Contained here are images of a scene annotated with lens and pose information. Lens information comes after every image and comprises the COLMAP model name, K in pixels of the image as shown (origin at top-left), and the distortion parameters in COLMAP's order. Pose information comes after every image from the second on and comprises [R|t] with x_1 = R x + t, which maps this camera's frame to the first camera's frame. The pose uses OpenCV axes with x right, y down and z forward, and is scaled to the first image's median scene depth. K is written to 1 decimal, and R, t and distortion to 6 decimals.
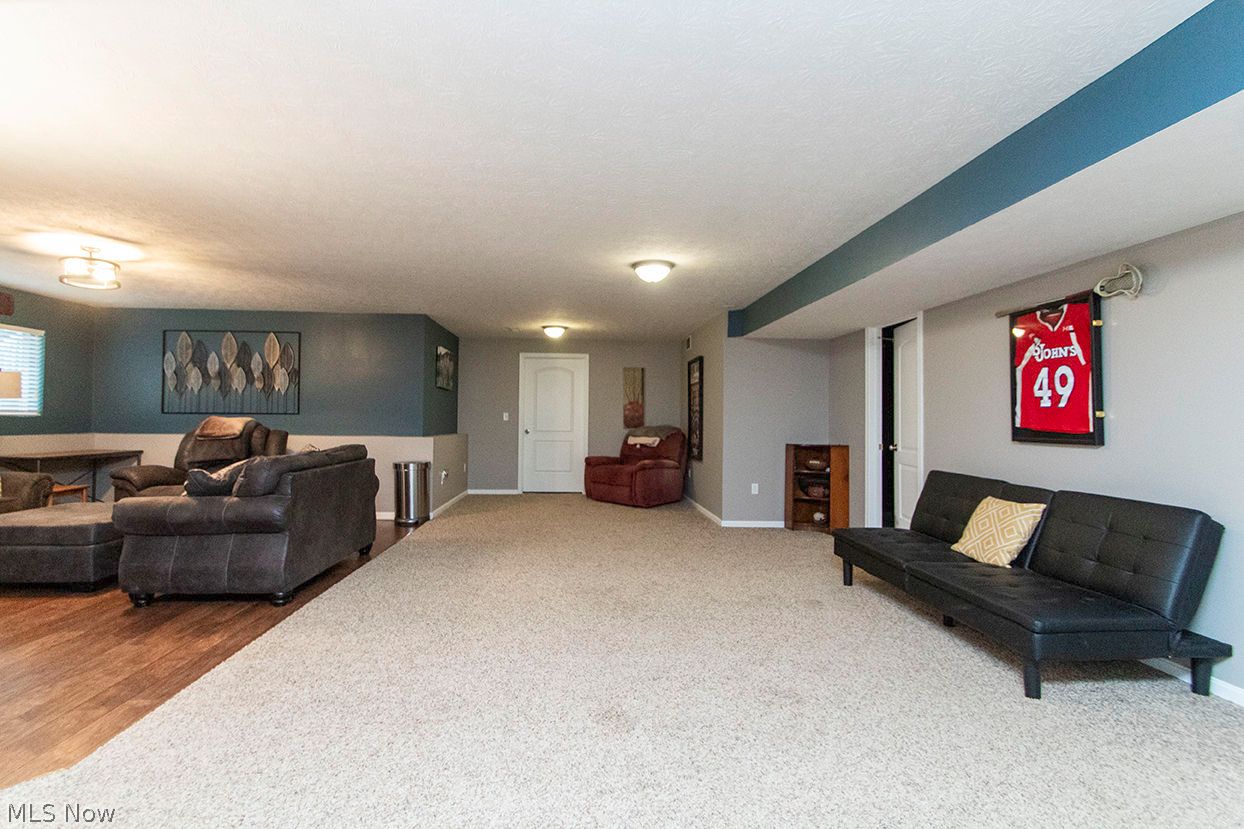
lens RADIAL K [[567.4, 0, 620.9], [0, 567.4, 408.2], [0, 0, 1]] dist [-0.000169, -0.000067]
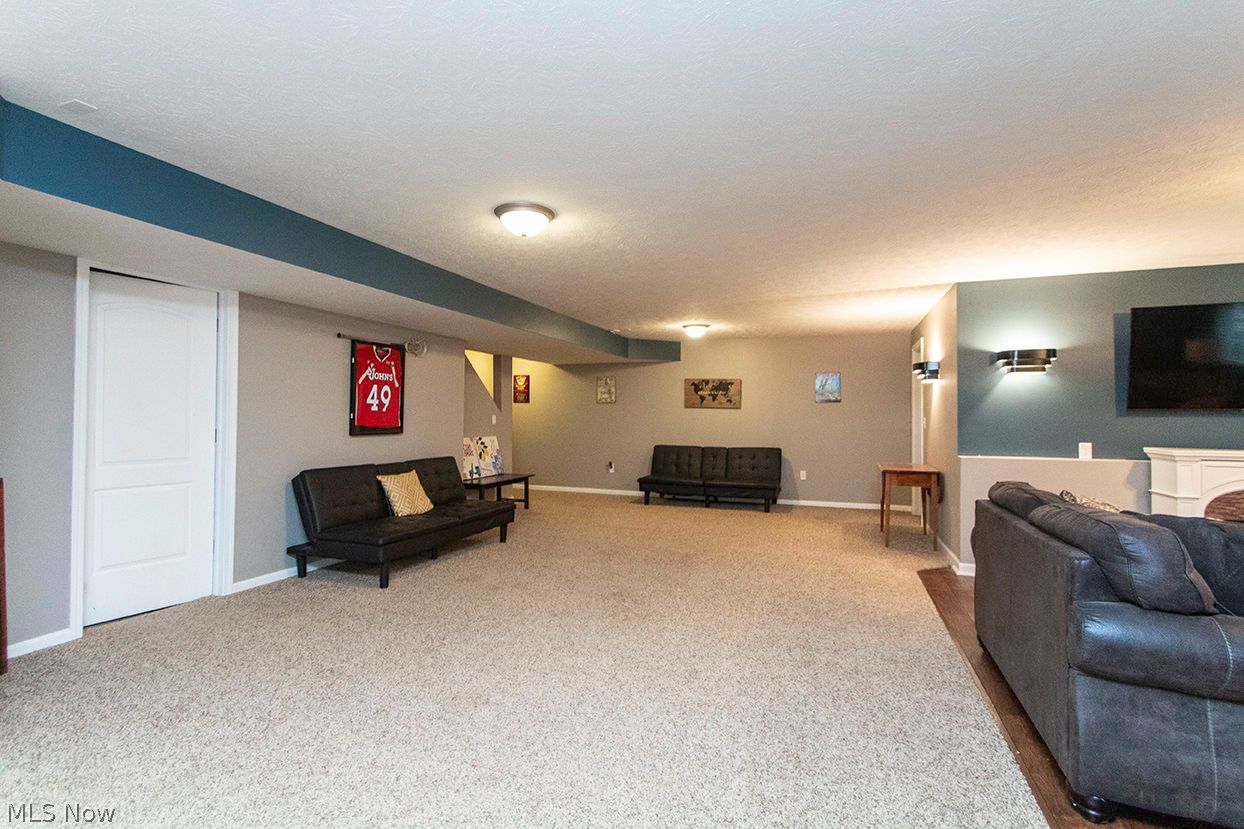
lens RADIAL K [[567.4, 0, 620.9], [0, 567.4, 408.2], [0, 0, 1]] dist [-0.000169, -0.000067]
pose [[-0.896984, -0.013156, 0.441868, -0.492370], [-0.026191, 0.999383, -0.023412, 0.008620], [-0.441287, -0.032574, -0.896775, 2.029765]]
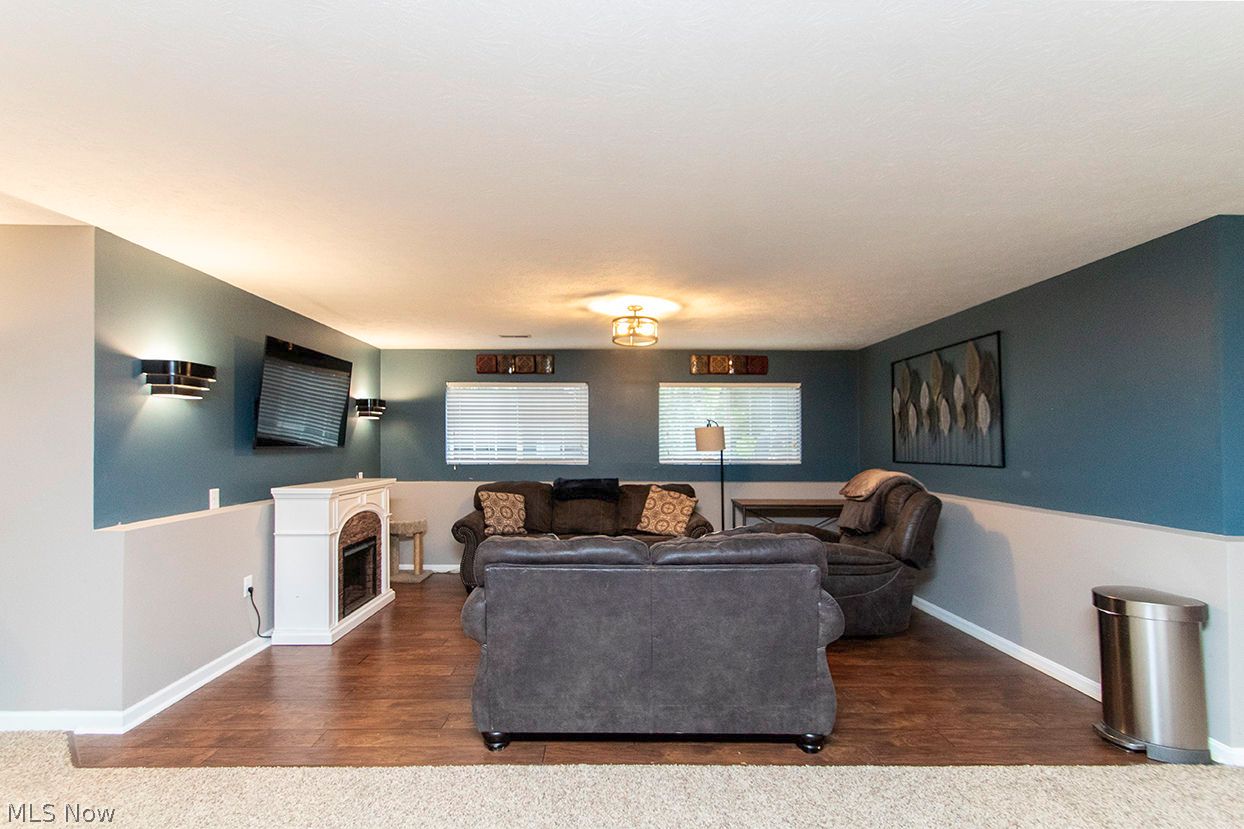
lens RADIAL K [[580.1, 0, 622.2], [0, 580.1, 445.0], [0, 0, 1]] dist [-0.000443, -0.000070]
pose [[-0.061592, -0.010613, -0.998045, 0.130649], [0.016312, 0.999799, -0.011638, -0.025042], [0.997968, -0.016997, -0.061407, 1.237211]]
